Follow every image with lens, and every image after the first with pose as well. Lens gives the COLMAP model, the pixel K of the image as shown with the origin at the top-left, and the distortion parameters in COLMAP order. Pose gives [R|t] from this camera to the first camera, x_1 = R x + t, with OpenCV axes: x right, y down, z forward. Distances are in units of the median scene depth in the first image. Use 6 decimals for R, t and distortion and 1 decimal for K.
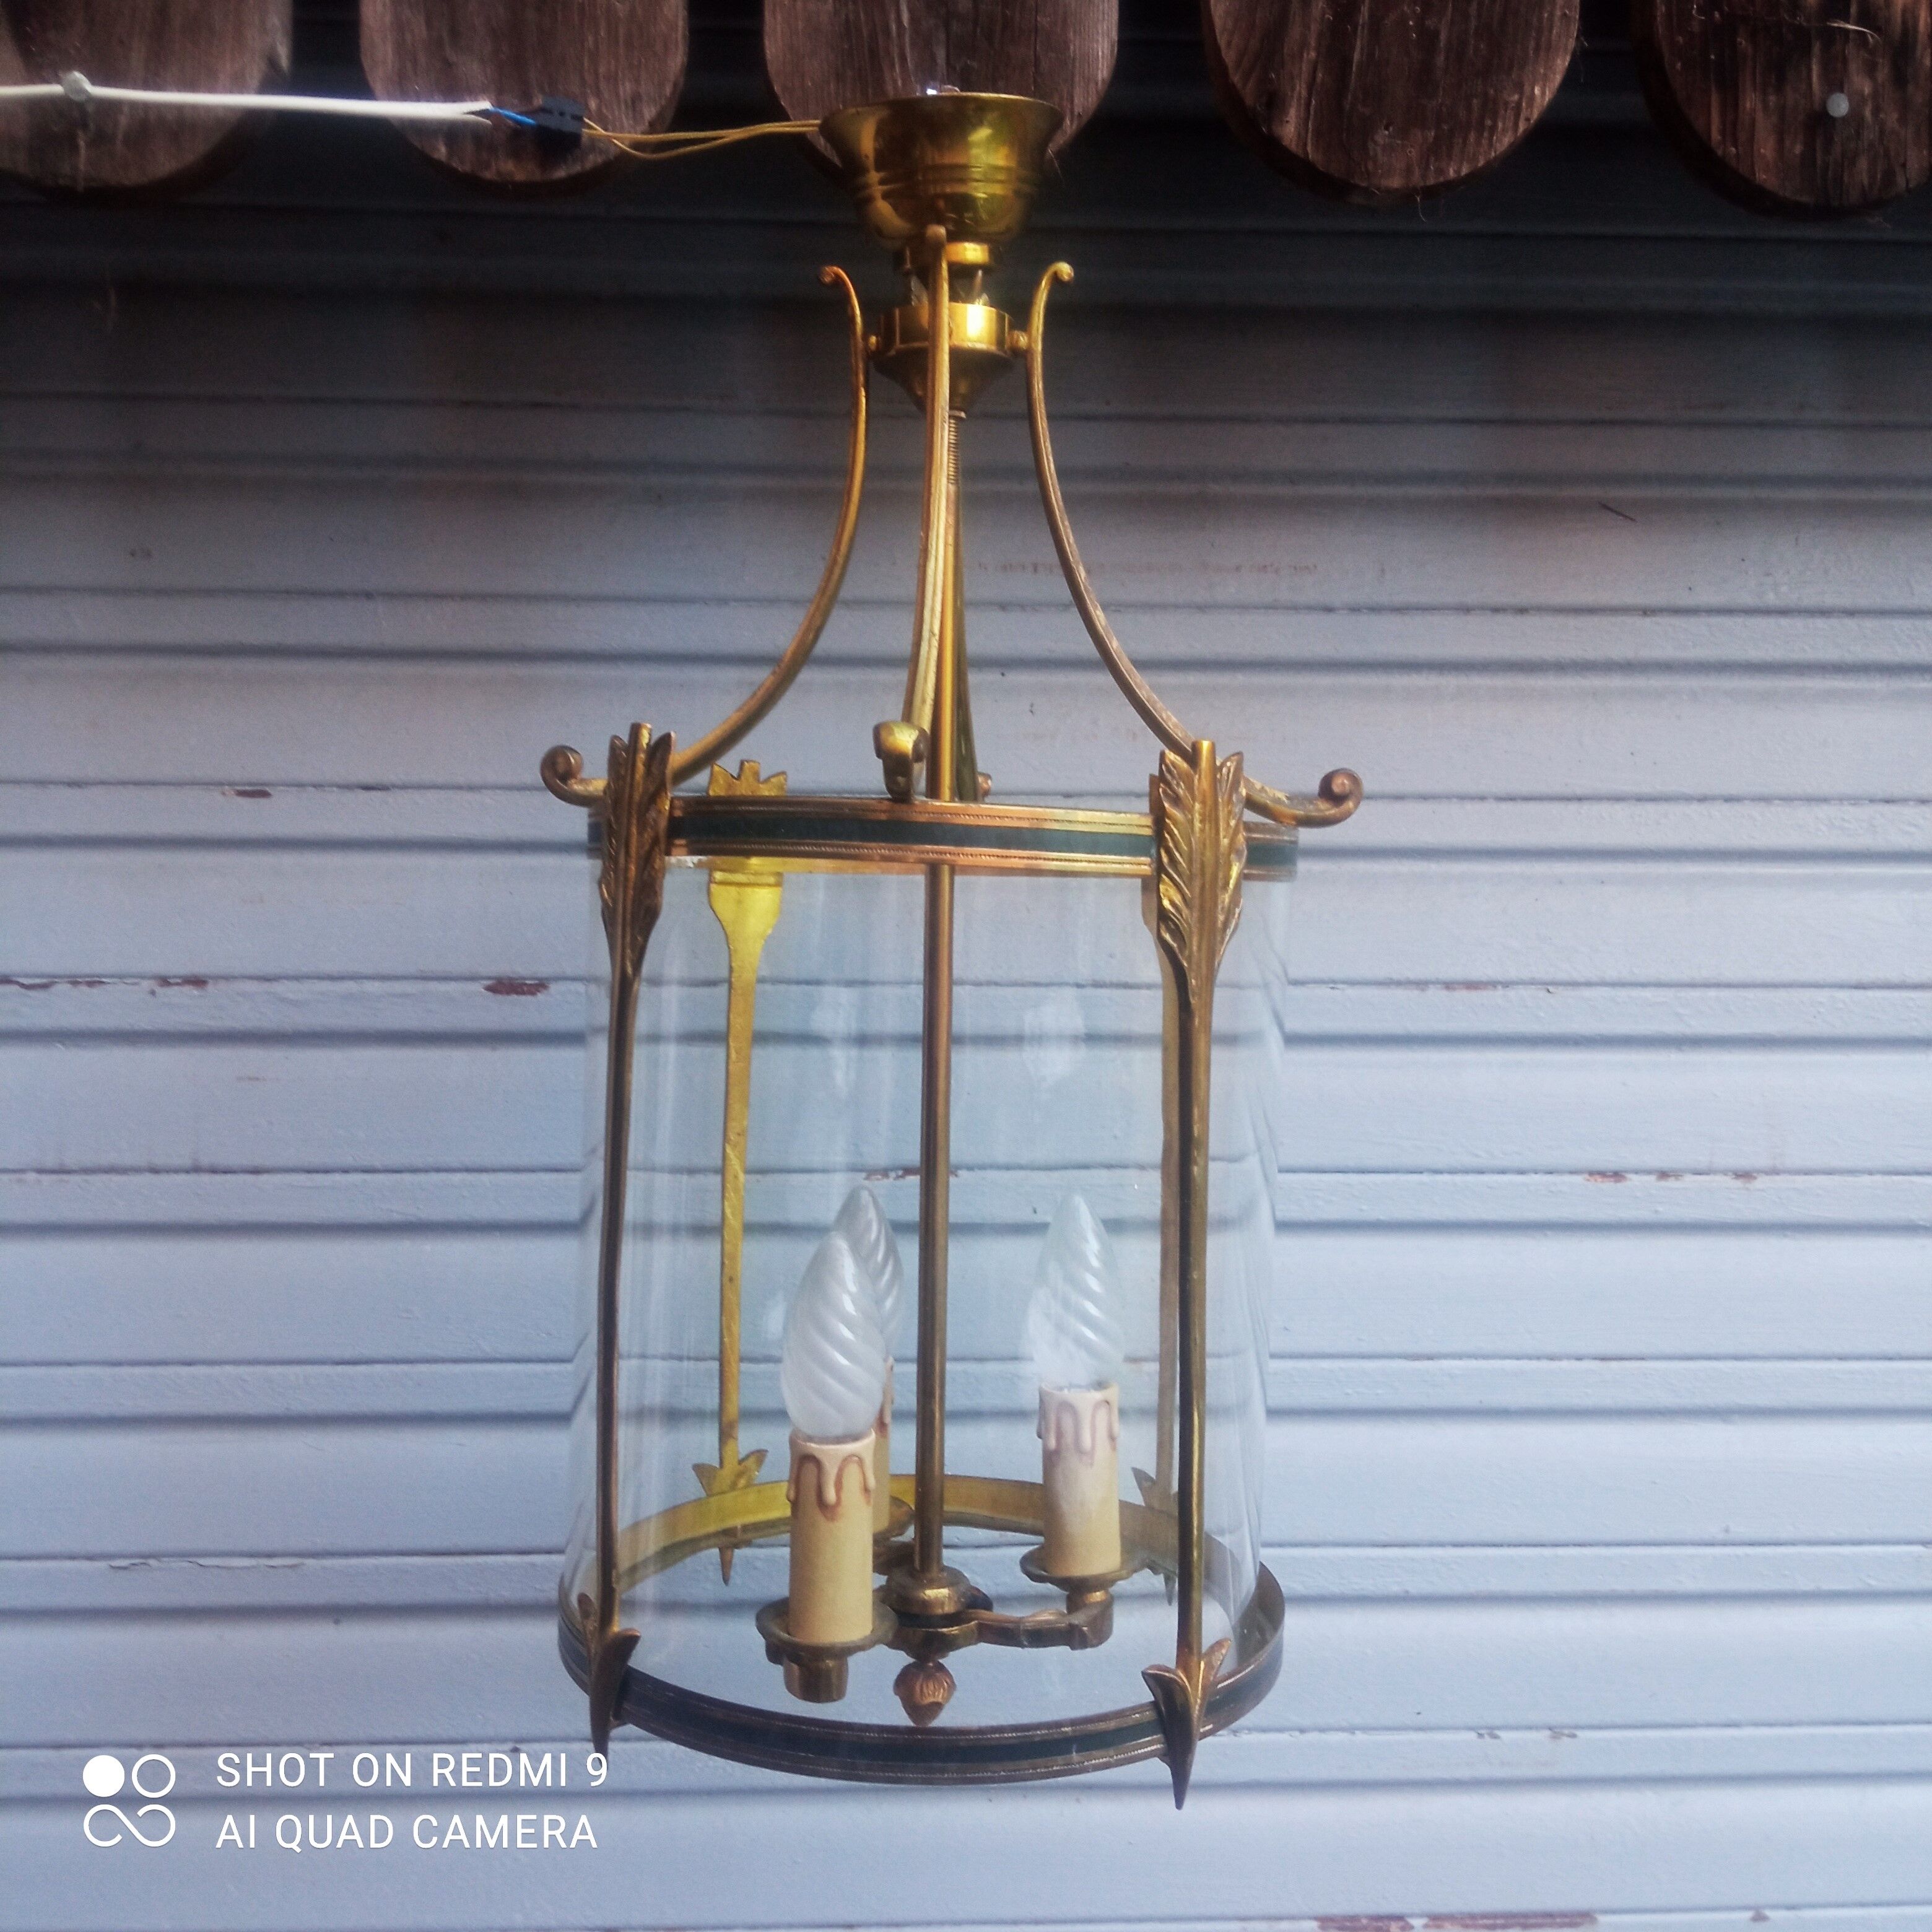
lens RADIAL K [[2017.6, 0, 967.9], [0, 2017.6, 947.5], [0, 0, 1]] dist [0.102195, -0.189150]
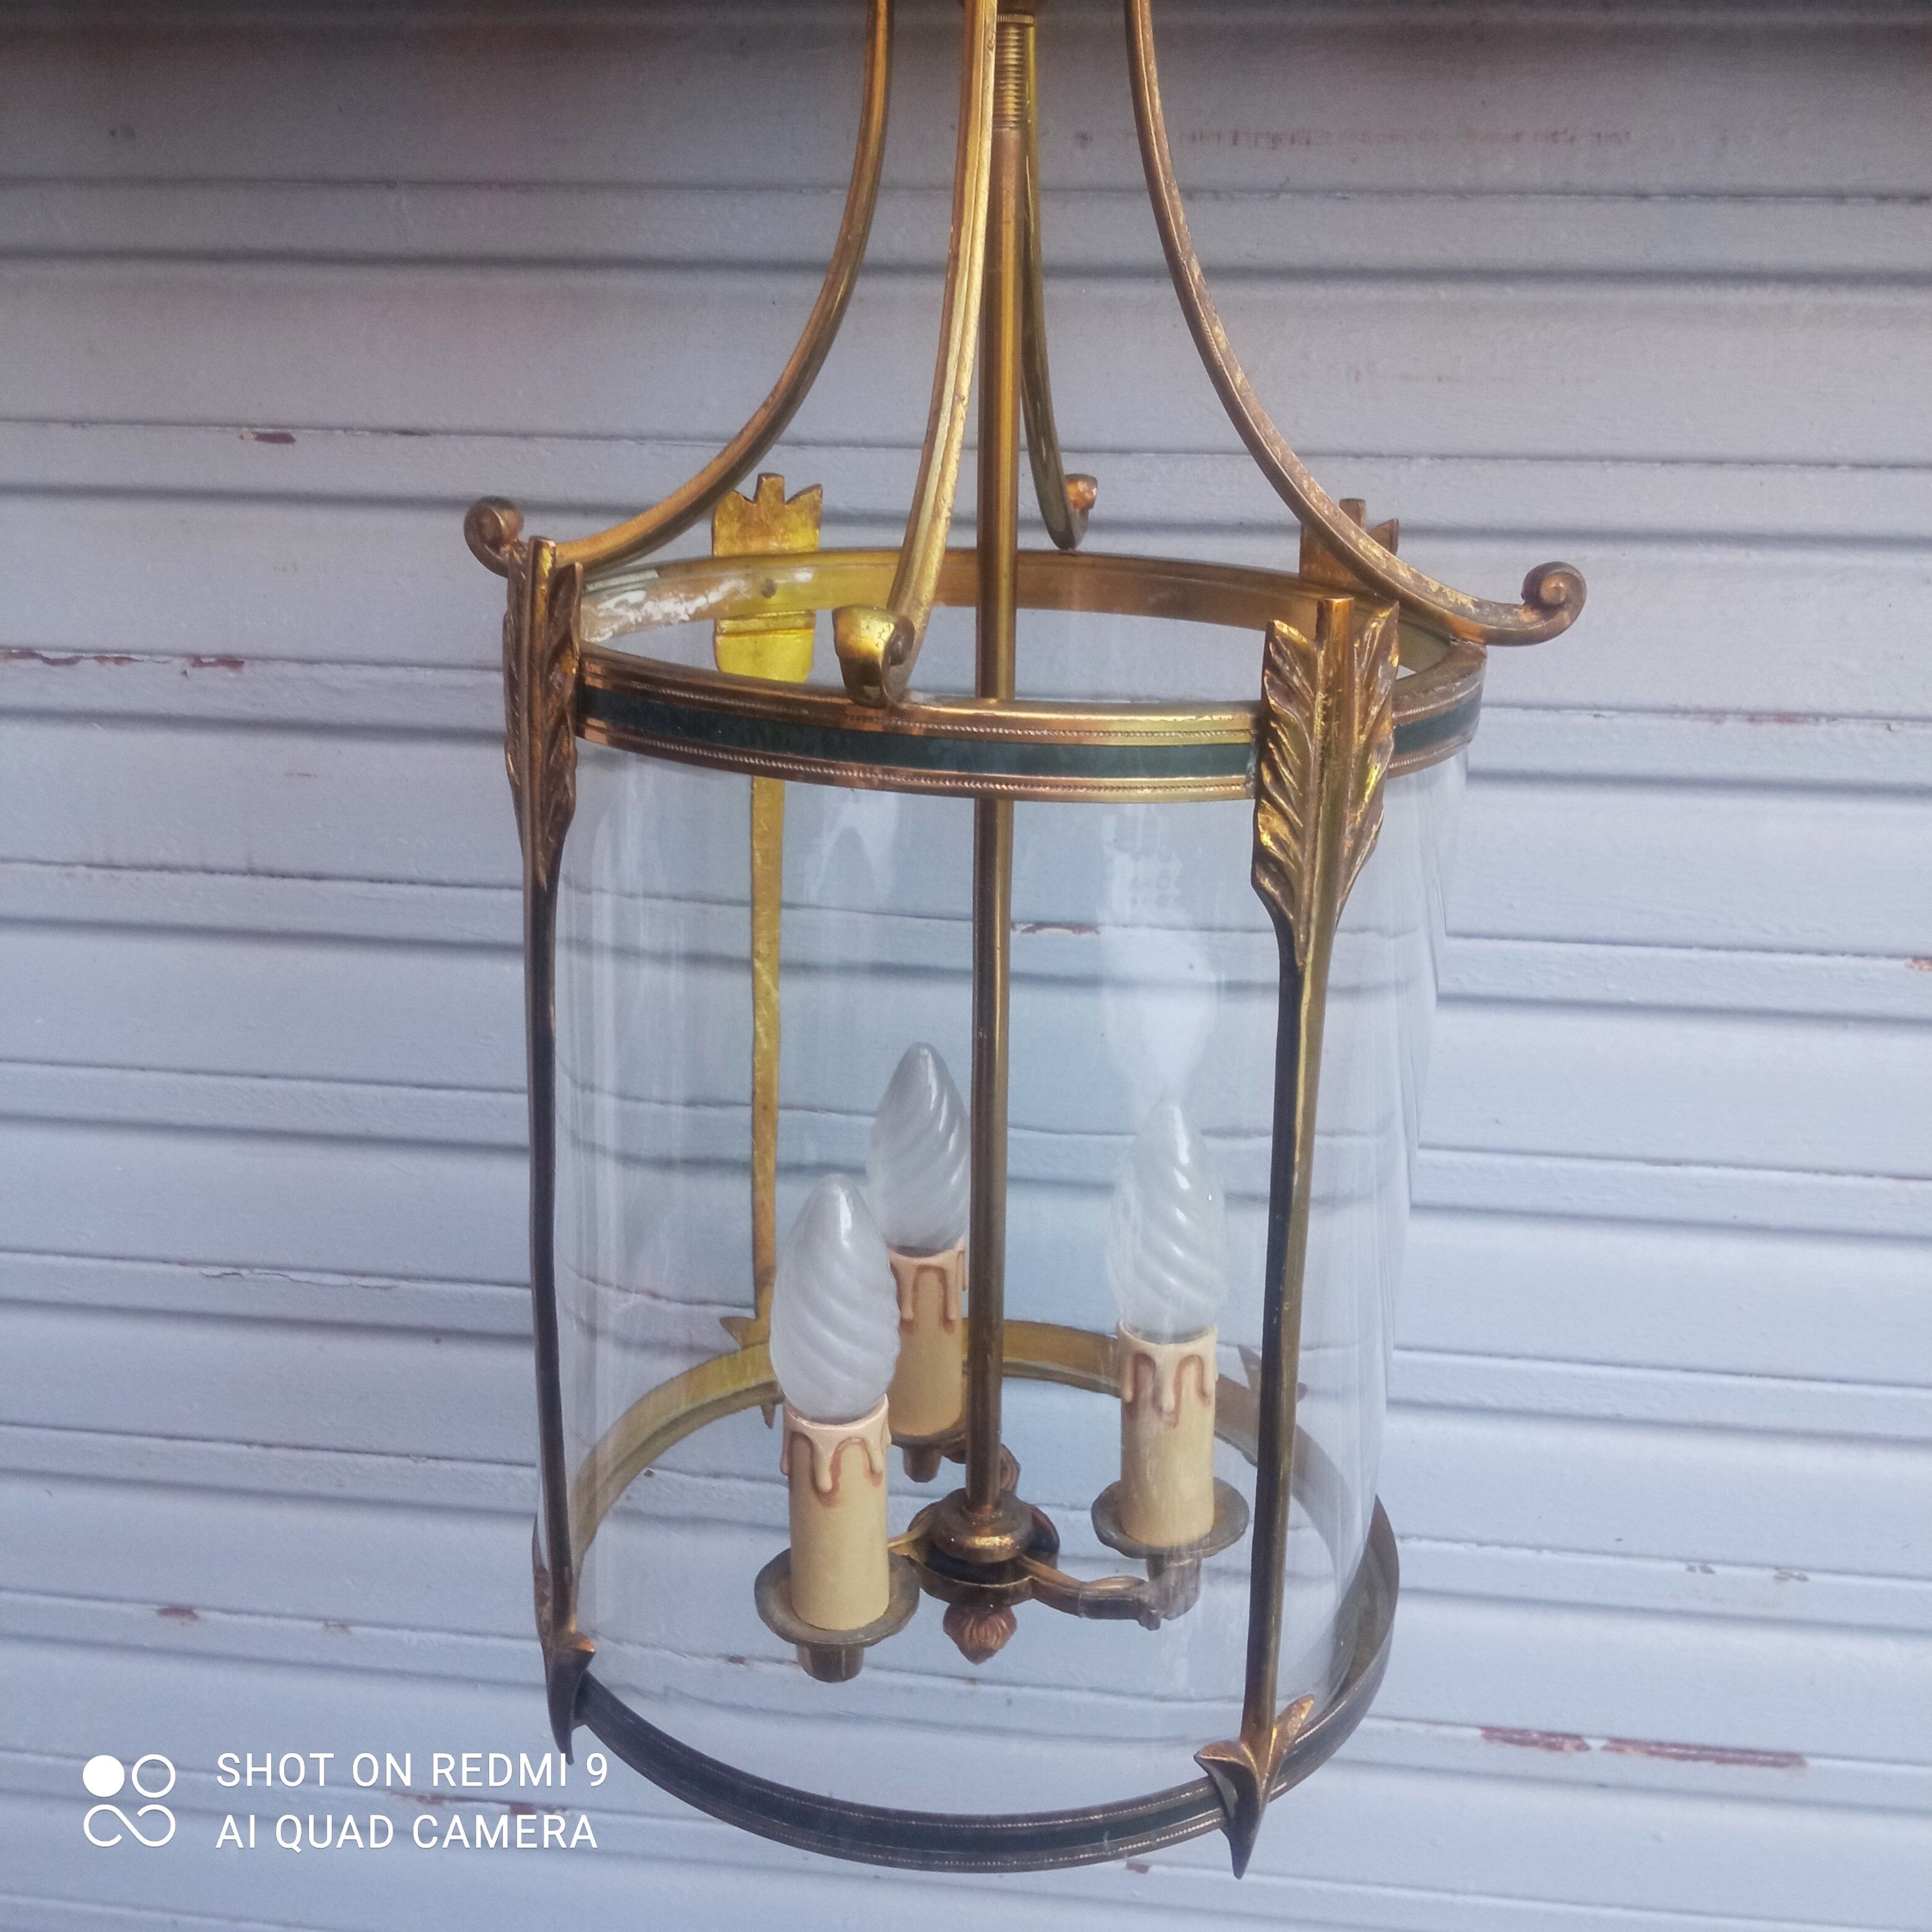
lens RADIAL K [[2057.3, 0, 973.1], [0, 2057.3, 942.1], [0, 0, 1]] dist [0.107535, -0.218276]
pose [[0.985414, 0.057554, -0.160144, 0.079255], [-0.011637, 0.961658, 0.274005, -0.114343], [0.169774, -0.268145, 0.948301, 0.186276]]
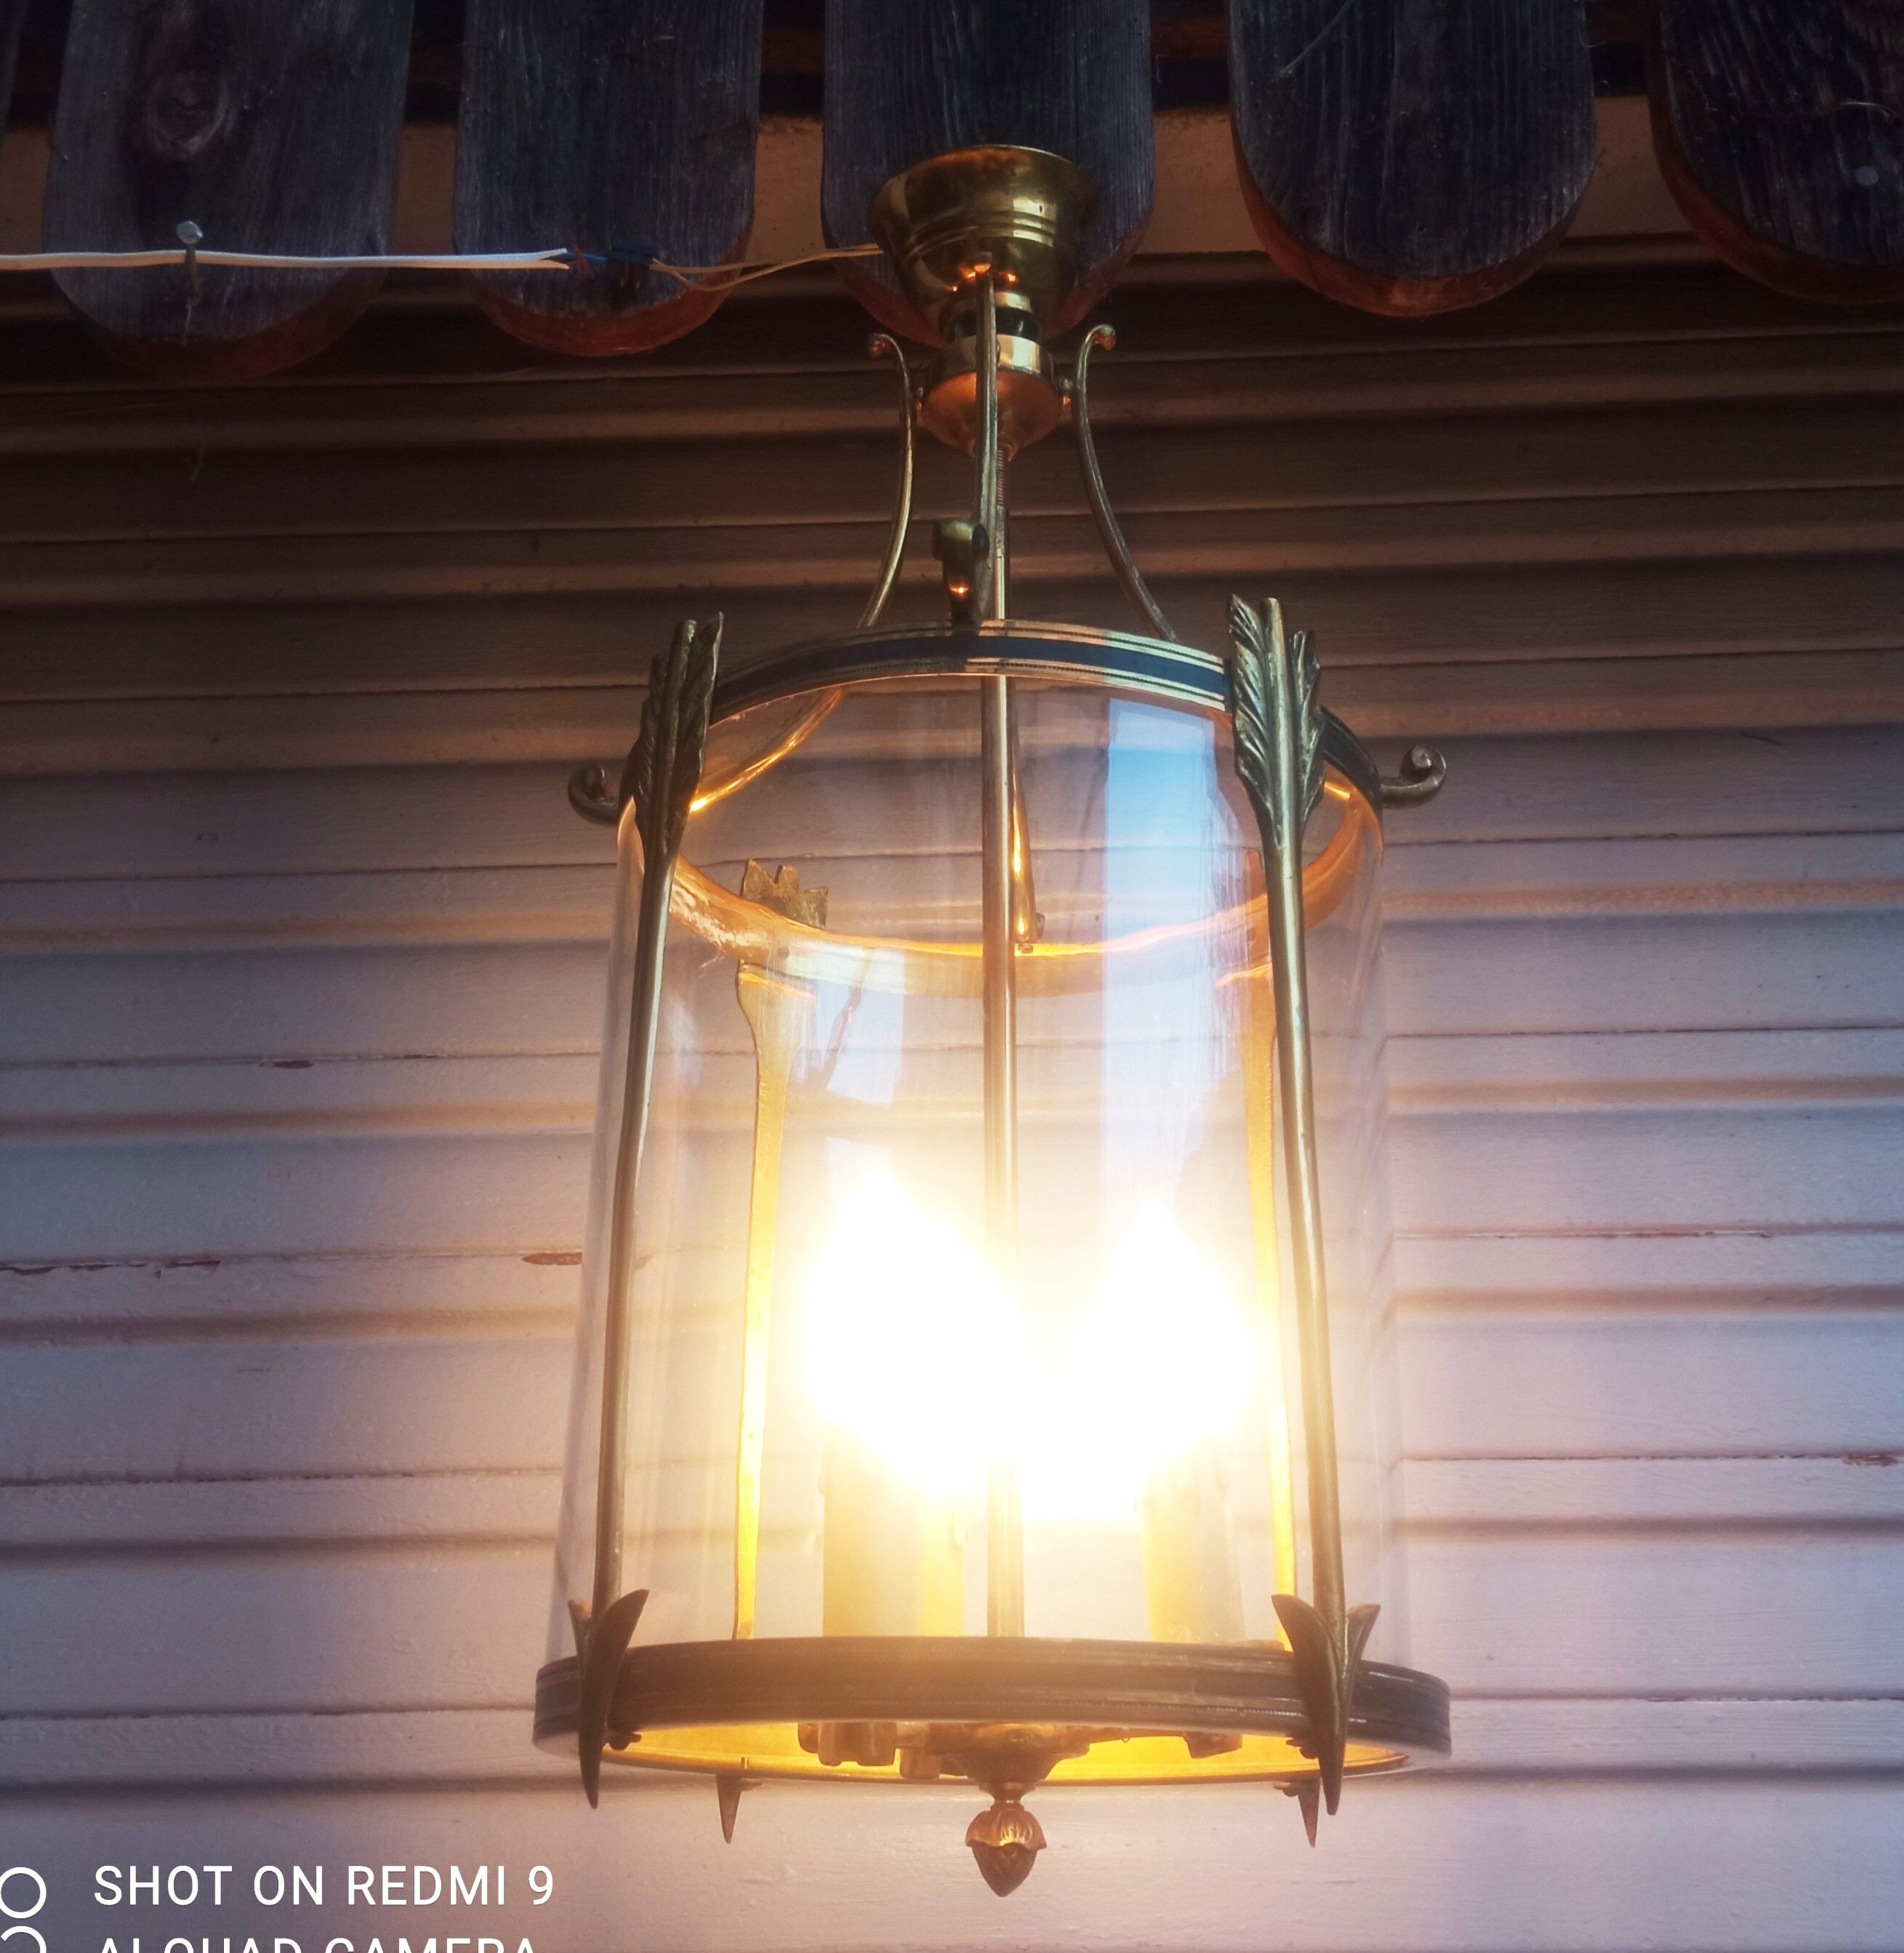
lens RADIAL K [[2362.4, 0, 974.4], [0, 2362.4, 953.2], [0, 0, 1]] dist [0.135064, -0.293628]
pose [[0.996058, -0.046381, -0.075618, 0.041982], [0.011501, 0.912754, -0.408348, 0.324875], [0.087960, 0.405868, 0.909689, 0.022483]]
